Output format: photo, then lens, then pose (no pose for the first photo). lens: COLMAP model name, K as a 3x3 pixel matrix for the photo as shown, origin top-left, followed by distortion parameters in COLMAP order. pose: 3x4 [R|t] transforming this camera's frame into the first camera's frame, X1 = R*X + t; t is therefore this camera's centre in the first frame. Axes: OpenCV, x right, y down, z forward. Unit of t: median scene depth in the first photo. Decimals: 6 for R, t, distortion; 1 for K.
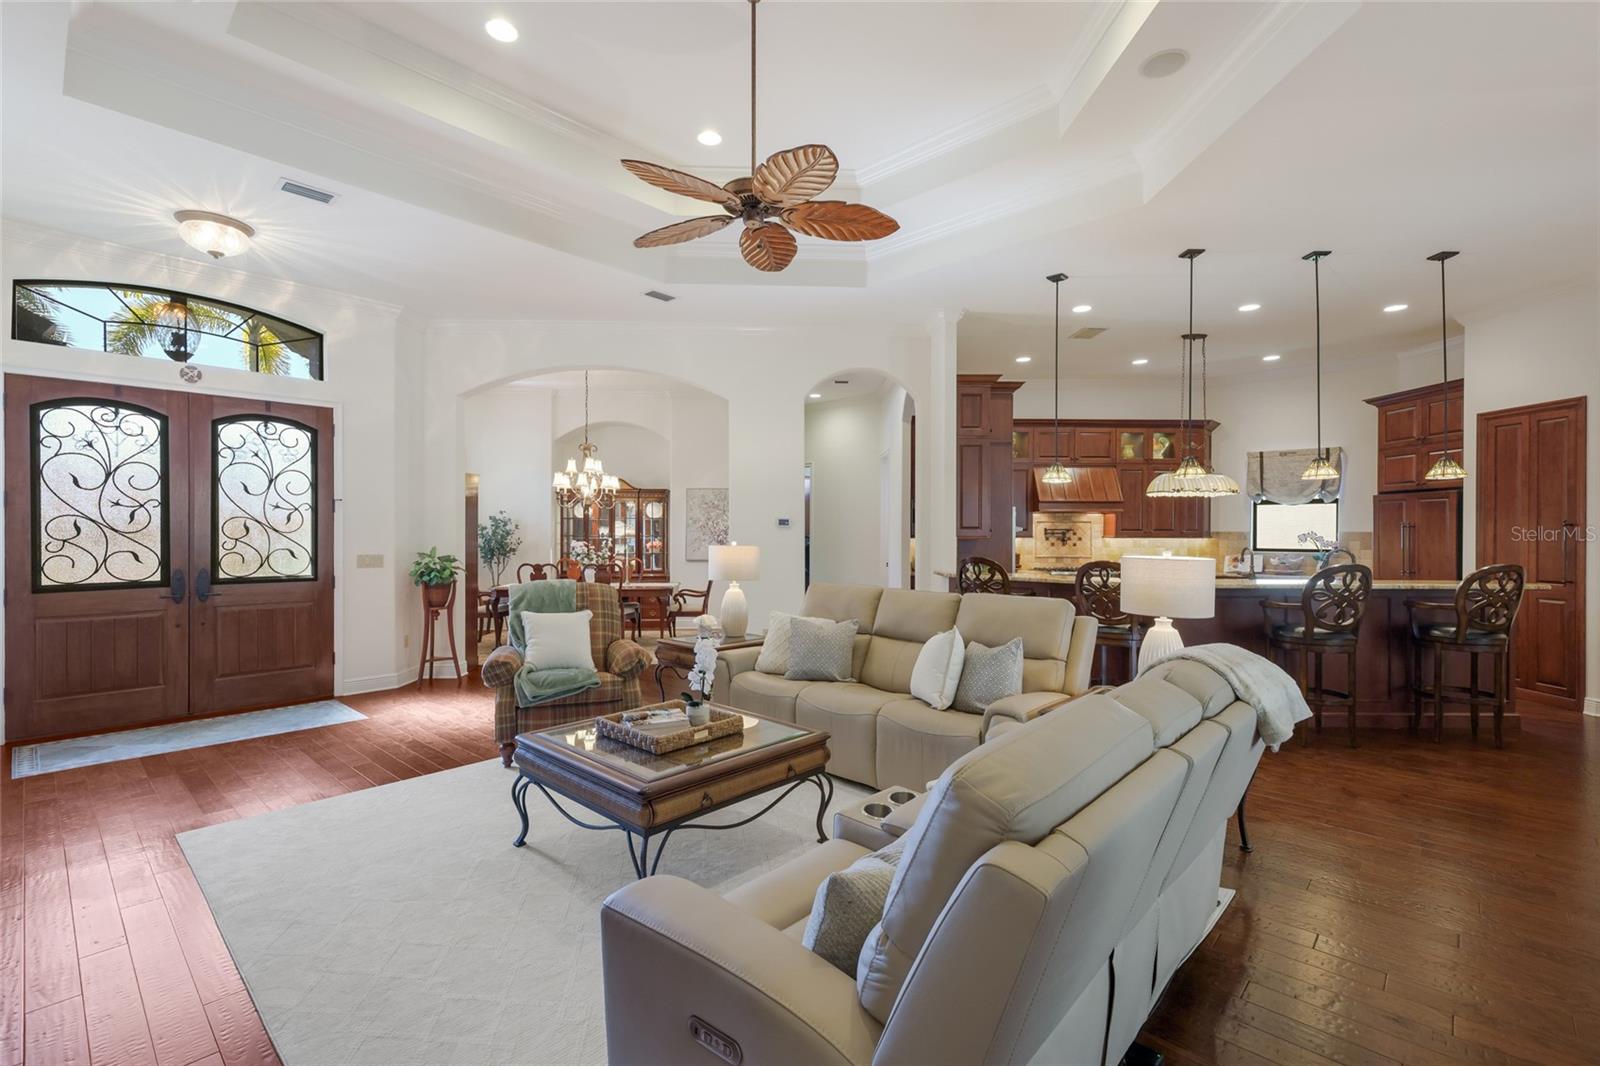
lens RADIAL K [[711.0, 0, 793.2], [0, 711.0, 534.4], [0, 0, 1]] dist [0.013321, -0.000663]
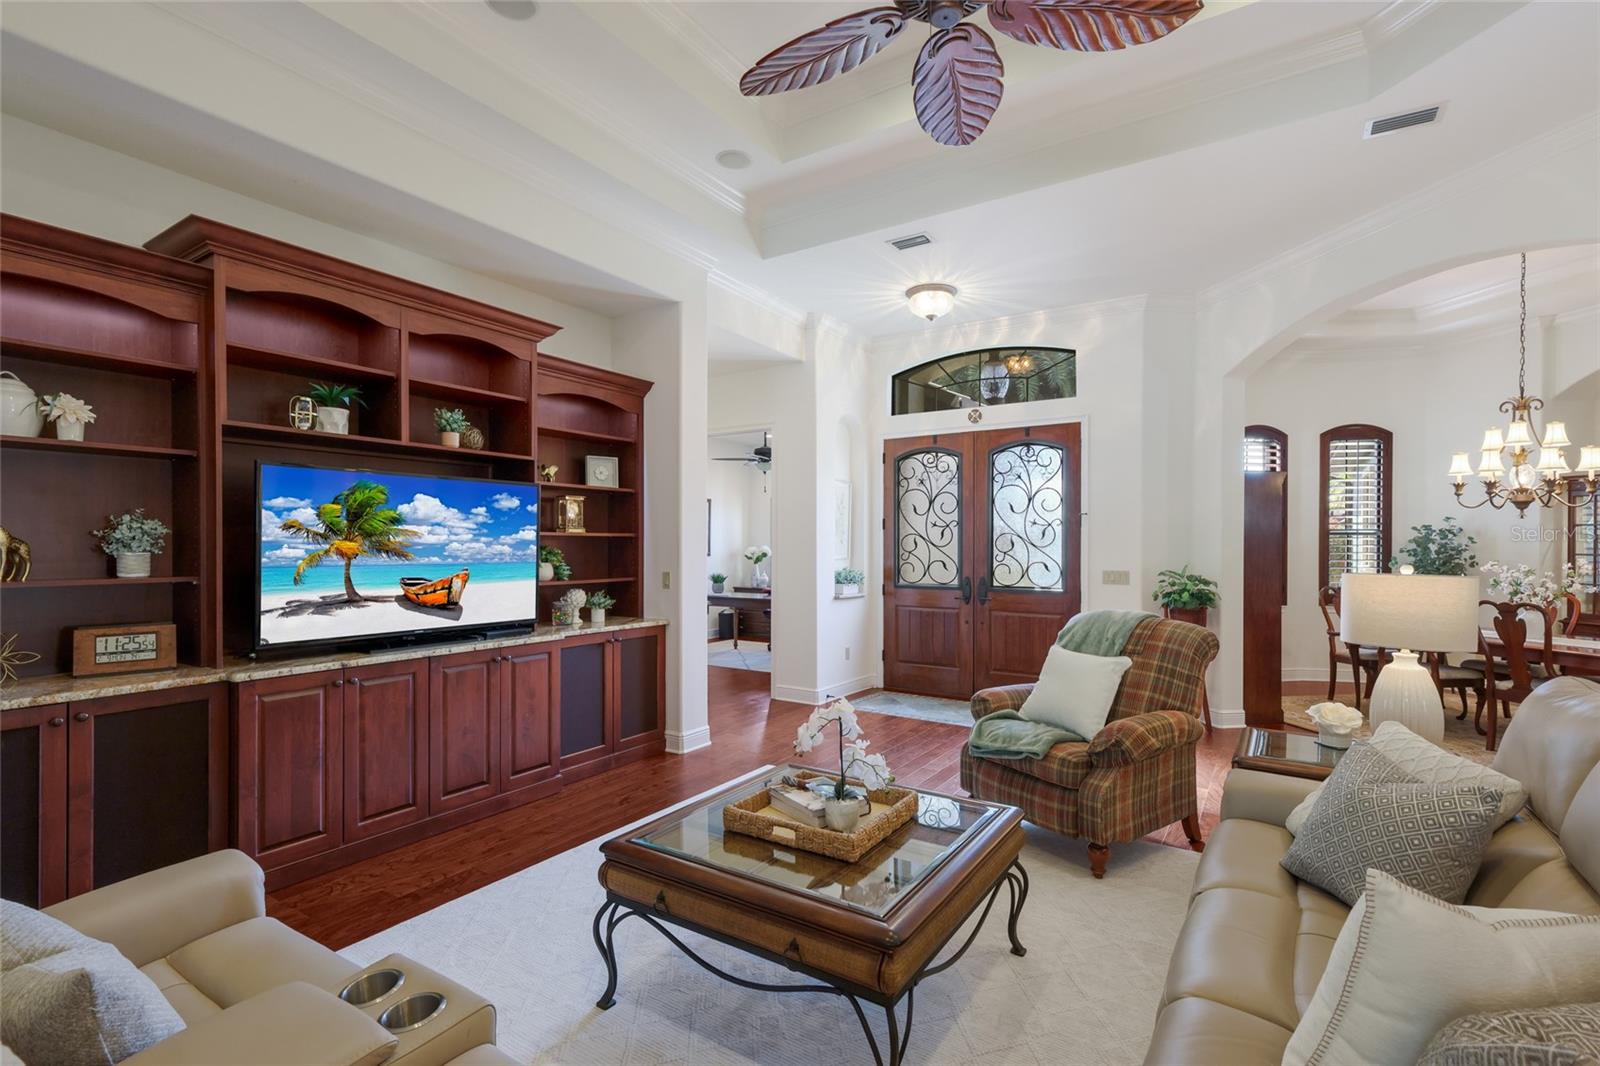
lens RADIAL K [[733.7, 0, 807.0], [0, 733.7, 542.2], [0, 0, 1]] dist [0.014468, 0.000515]
pose [[0.189843, -0.005045, -0.981801, 0.324071], [-0.005495, 0.999966, -0.006201, -0.000818], [0.981799, 0.006573, 0.189809, 0.484965]]
